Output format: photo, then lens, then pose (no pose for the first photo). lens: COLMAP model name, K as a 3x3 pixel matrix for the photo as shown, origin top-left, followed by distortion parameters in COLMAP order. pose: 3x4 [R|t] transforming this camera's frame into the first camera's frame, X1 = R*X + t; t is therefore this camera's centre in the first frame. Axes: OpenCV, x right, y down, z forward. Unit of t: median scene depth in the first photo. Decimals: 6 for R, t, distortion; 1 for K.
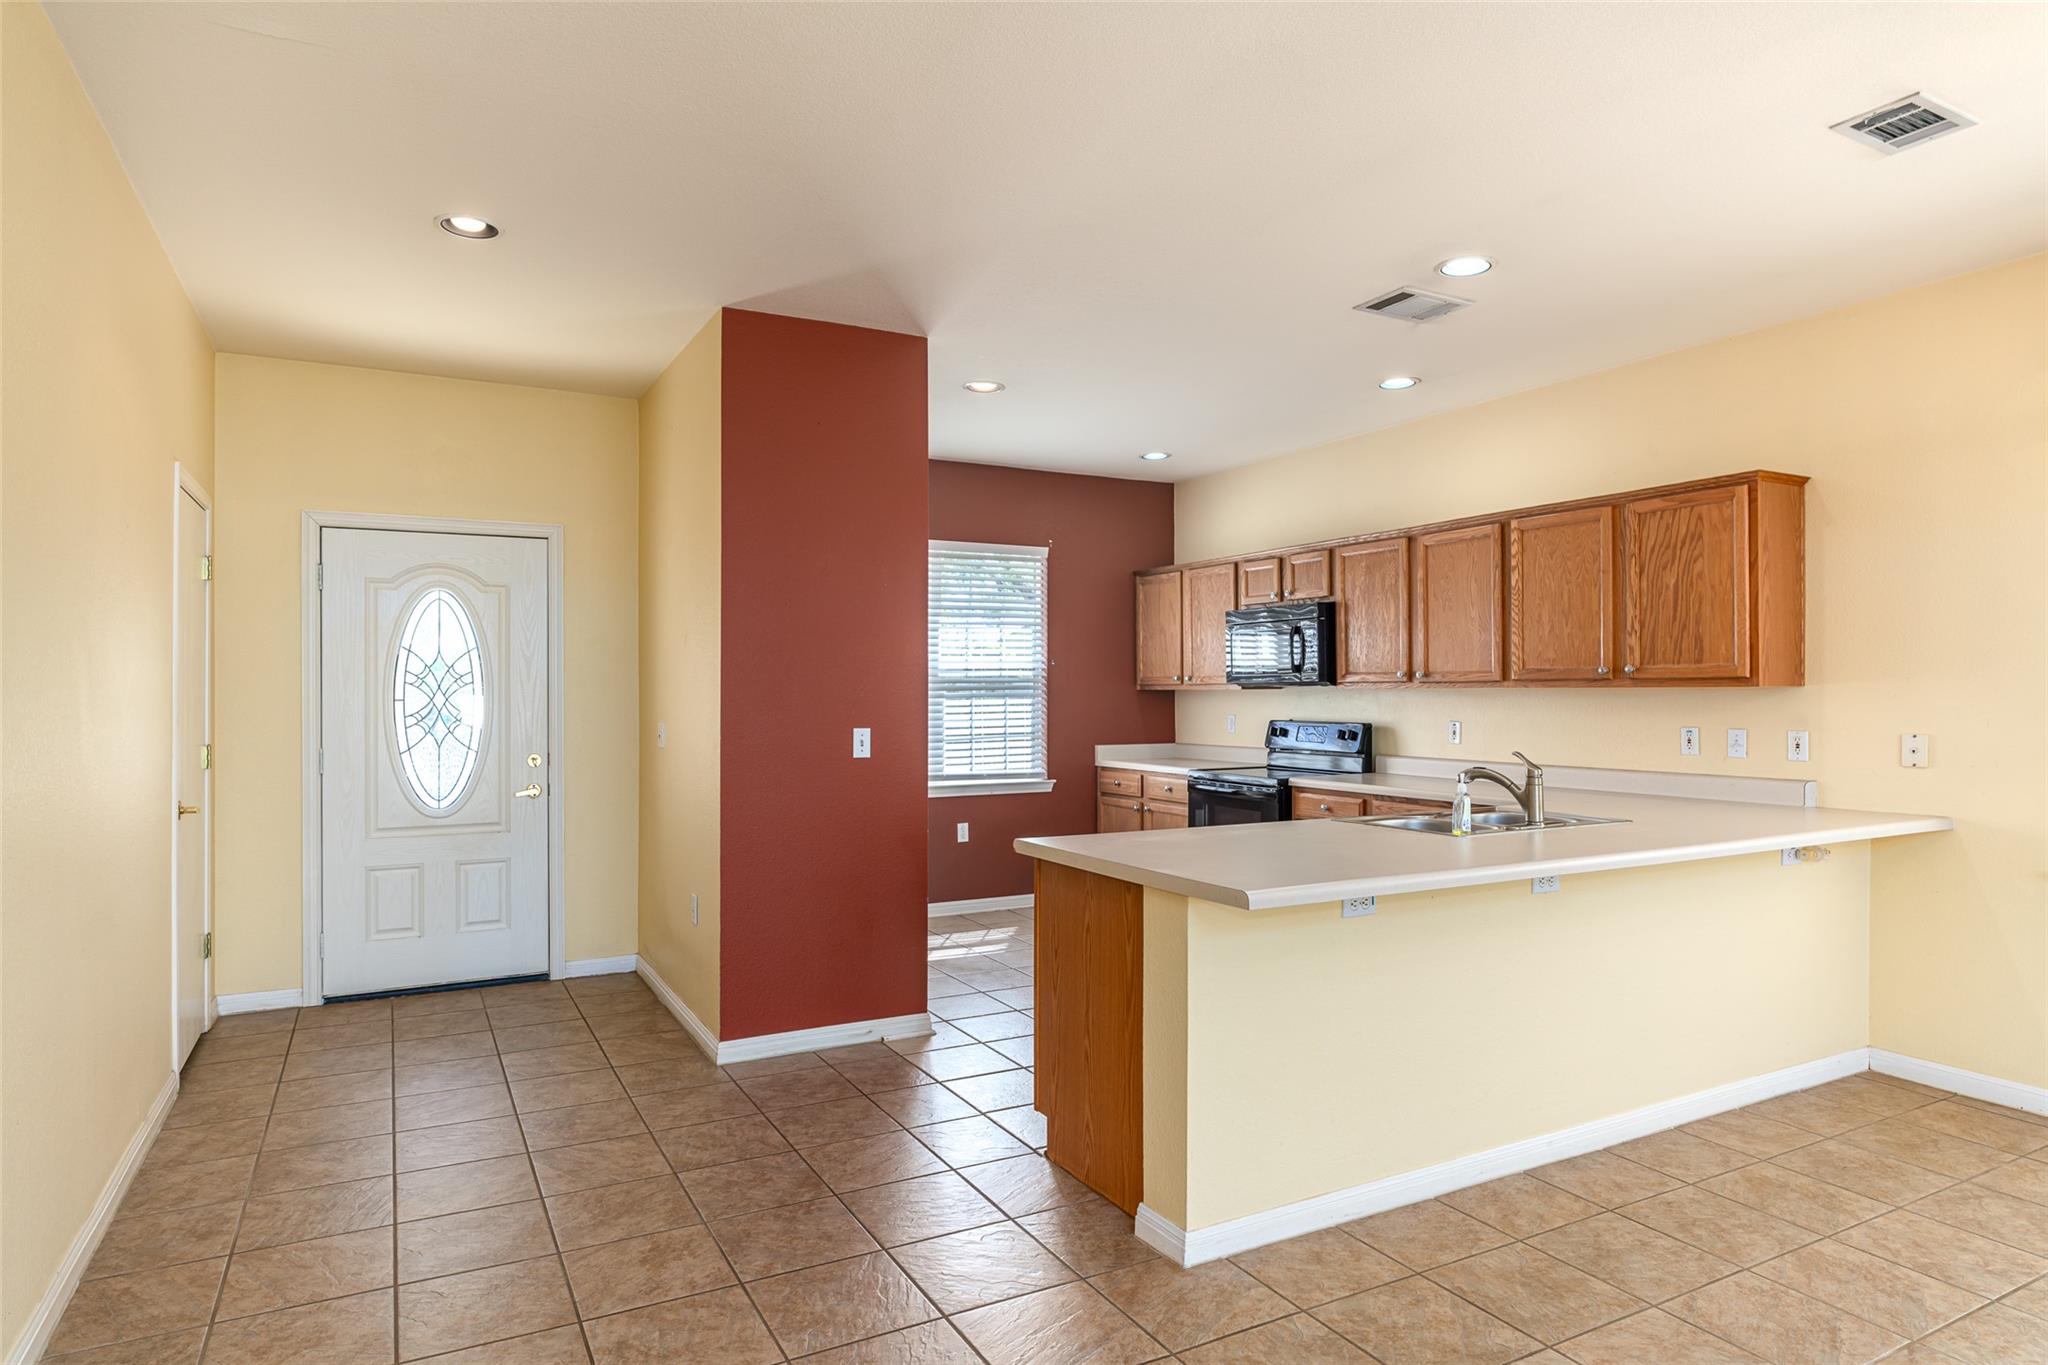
lens RADIAL K [[1170.4, 0, 1015.0], [0, 1170.4, 684.5], [0, 0, 1]] dist [-0.003307, 0.000751]
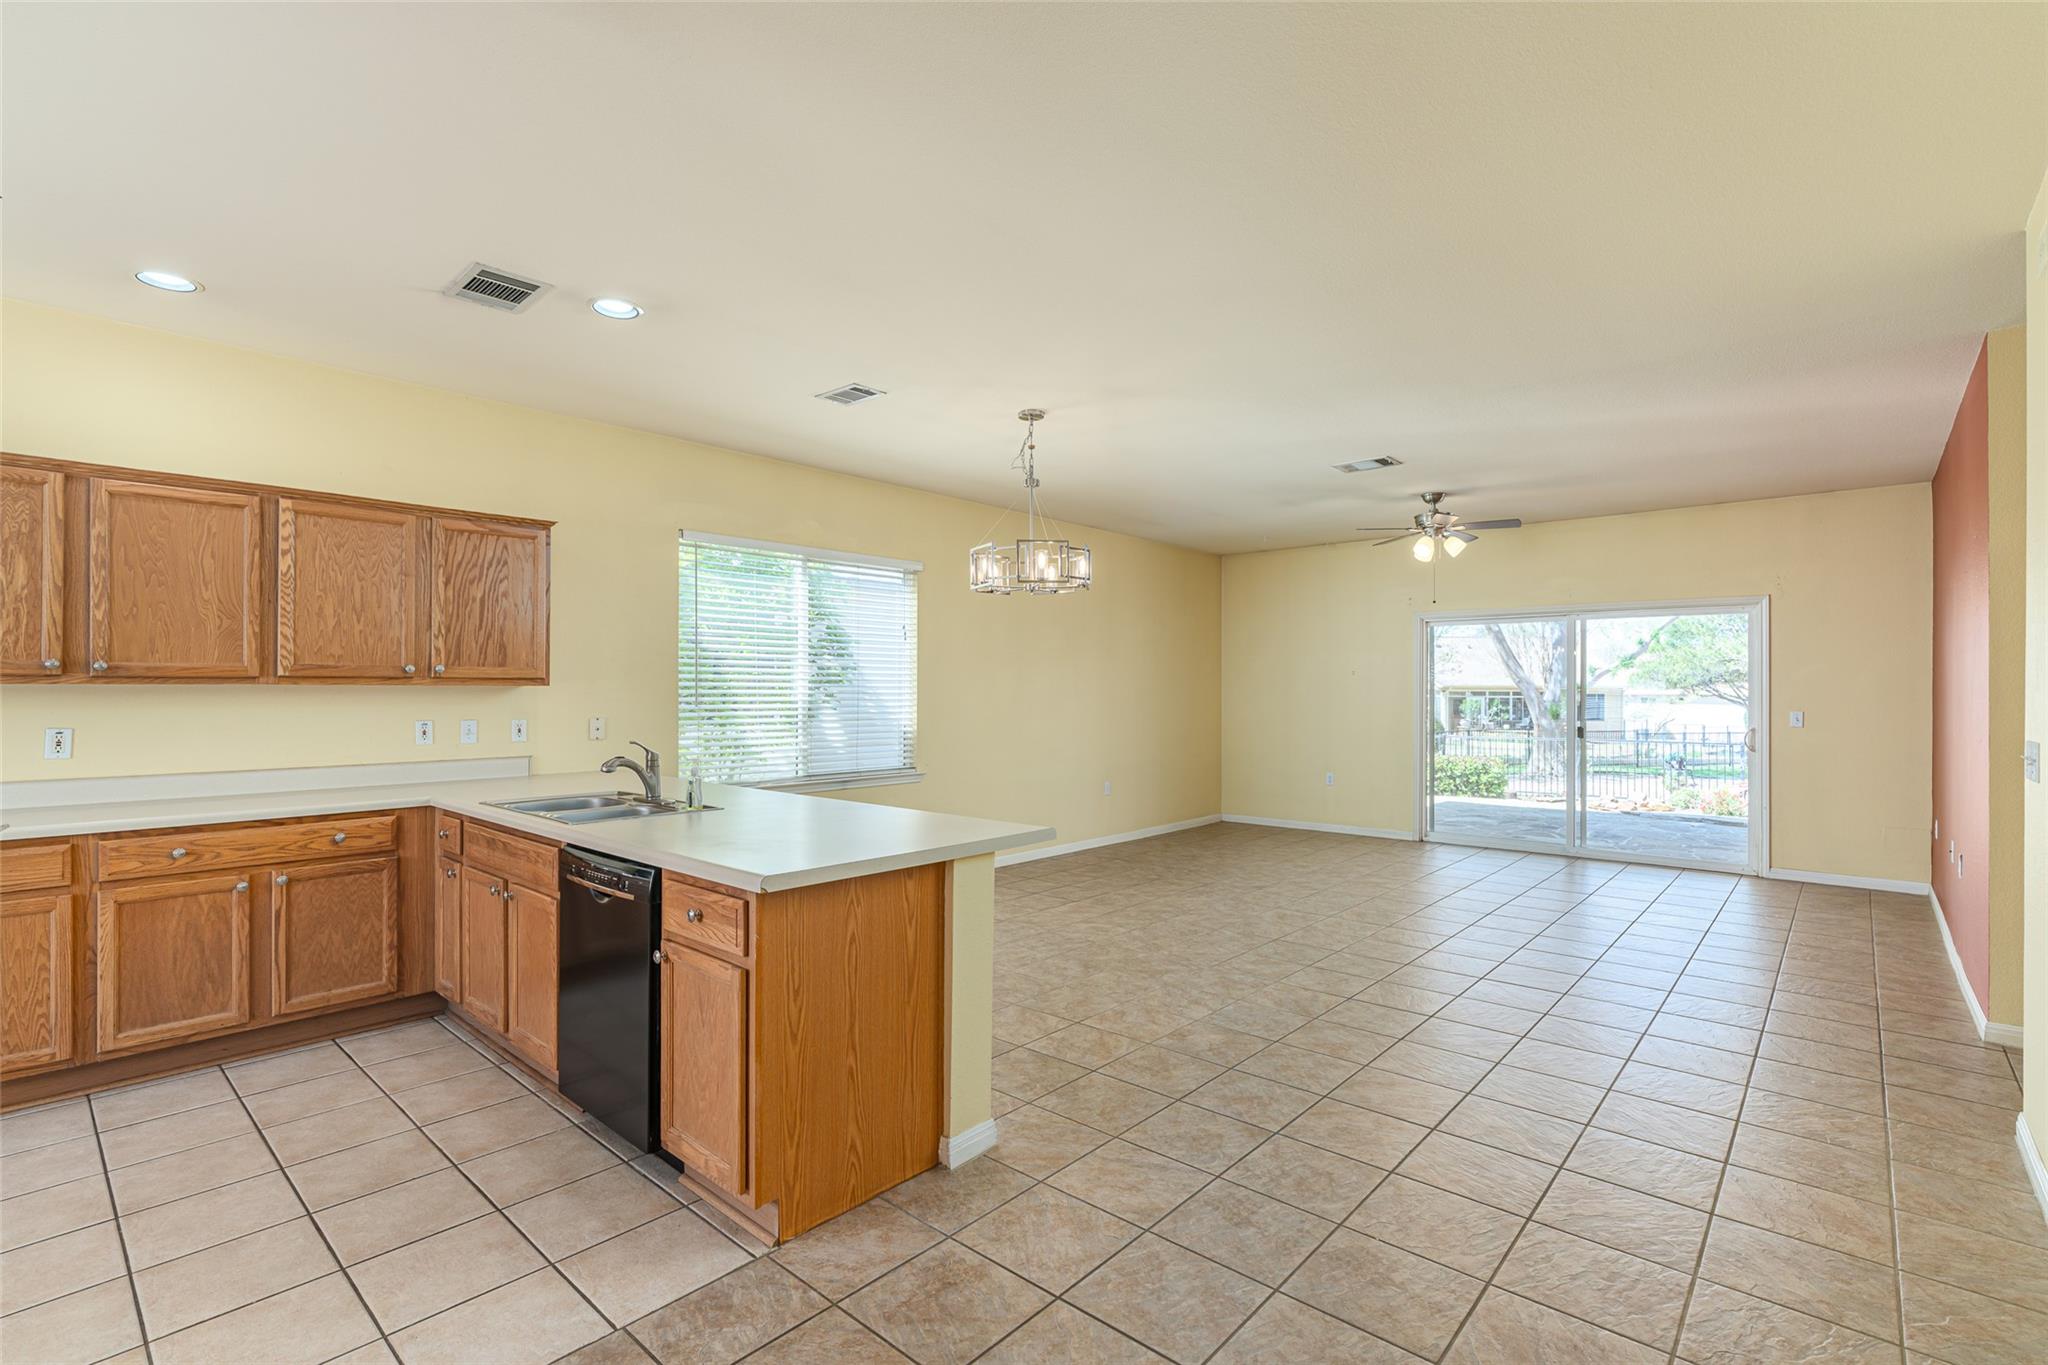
lens RADIAL K [[935.8, 0, 1025.0], [0, 935.8, 687.1], [0, 0, 1]] dist [-0.014077, 0.002939]
pose [[-0.343371, 0.001420, 0.939199, -0.487845], [-0.008386, 0.999954, -0.004578, 0.003173], [-0.939163, -0.009448, -0.343343, 0.786174]]
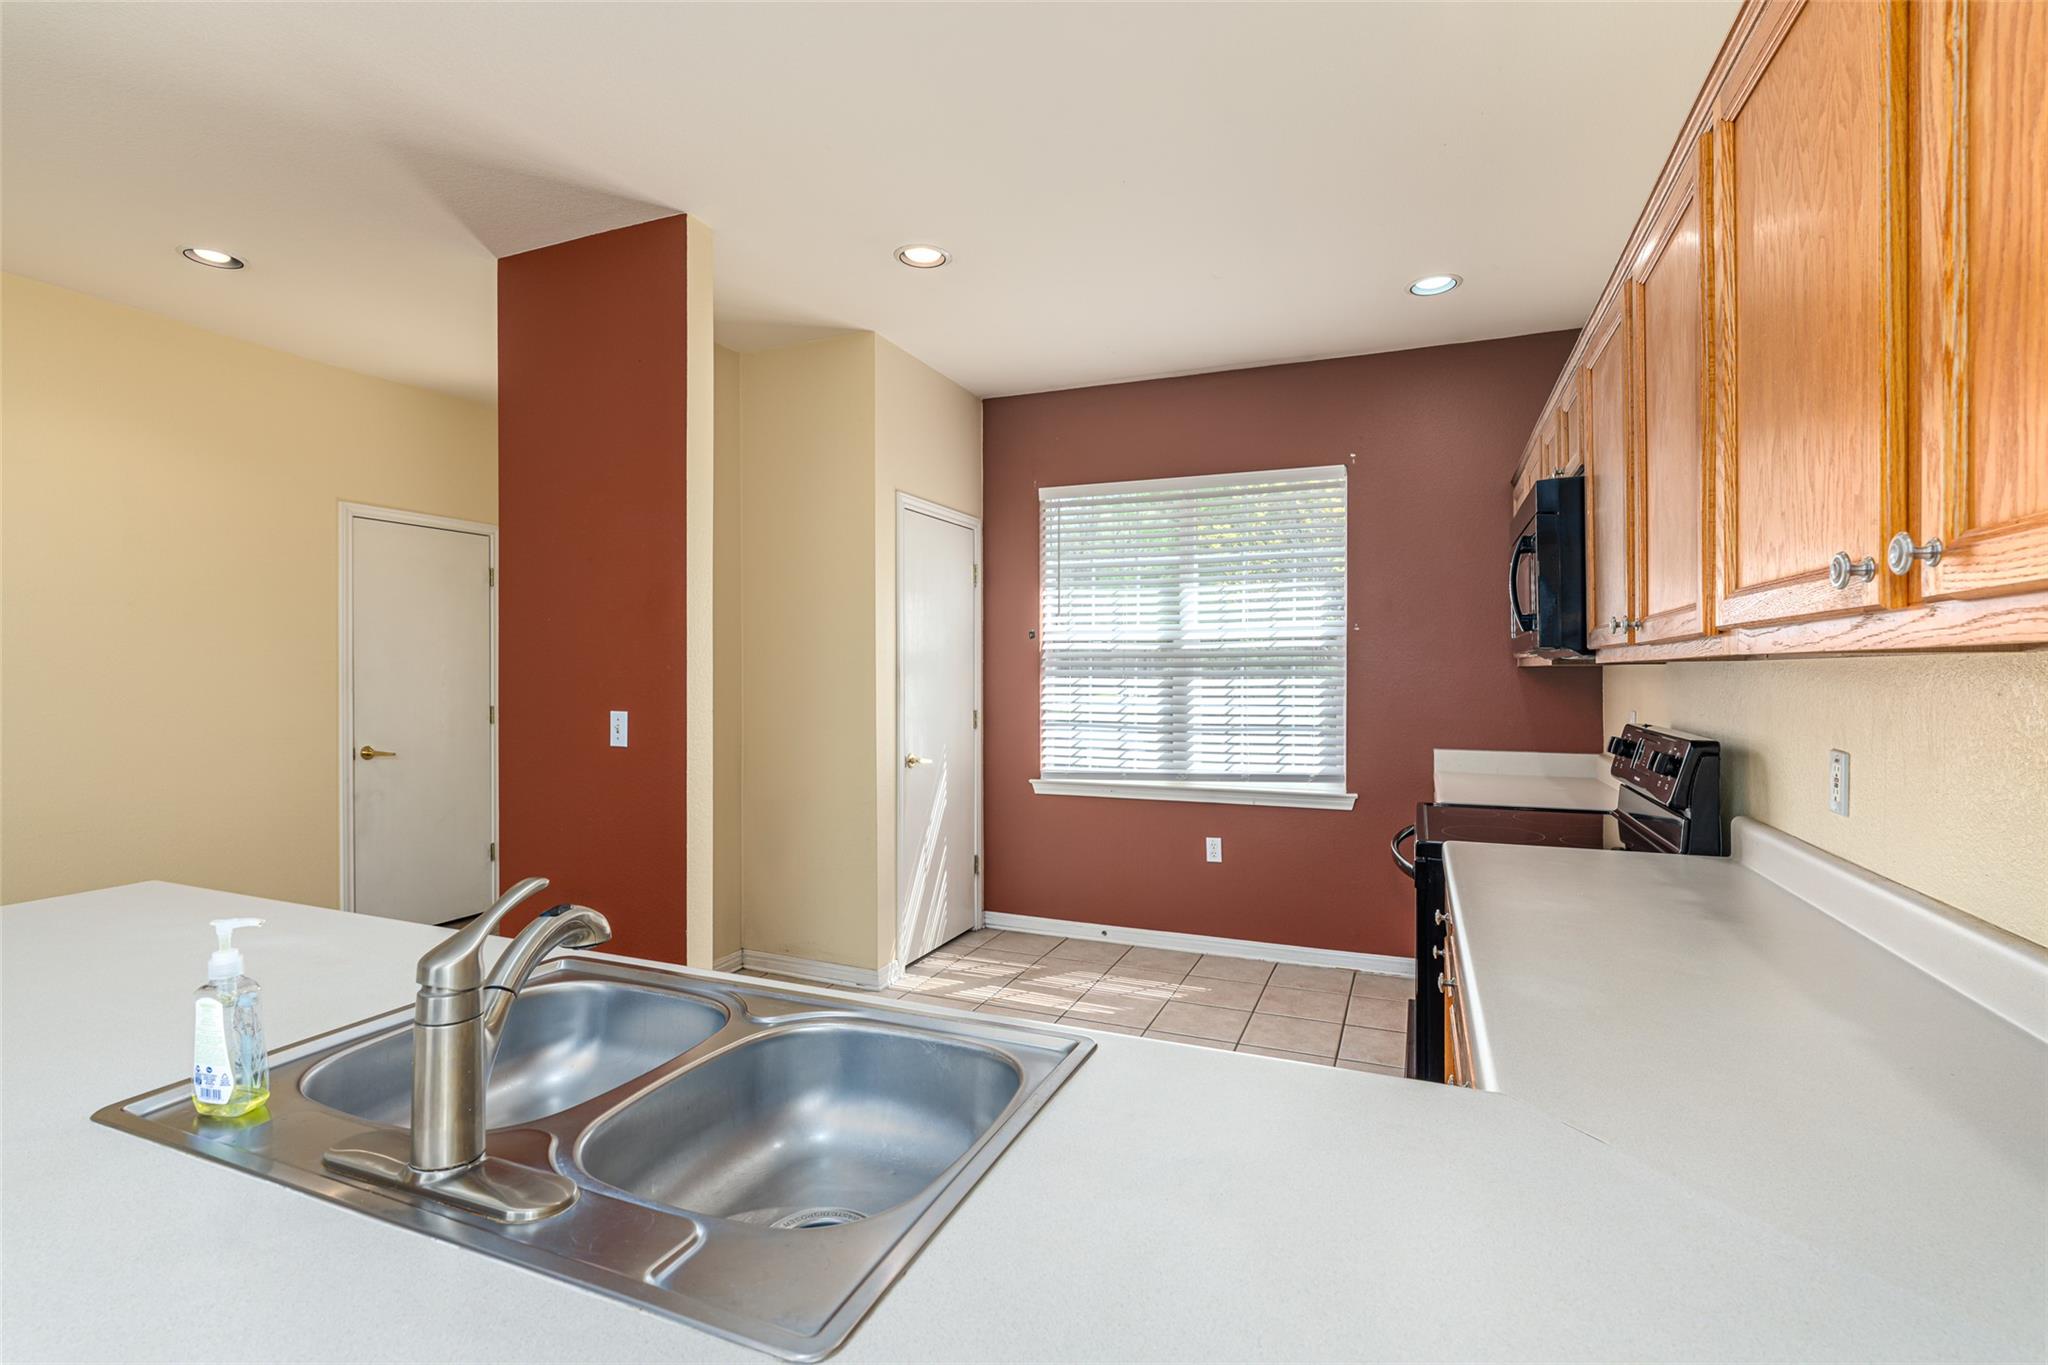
lens RADIAL K [[935.8, 0, 1023.8], [0, 935.8, 682.5], [0, 0, 1]] dist [-0.014077, 0.002939]
pose [[0.616703, 0.011772, -0.787108, 0.548050], [0.003939, 0.999830, 0.018040, 0.005643], [0.787186, -0.014226, 0.616552, 0.782853]]
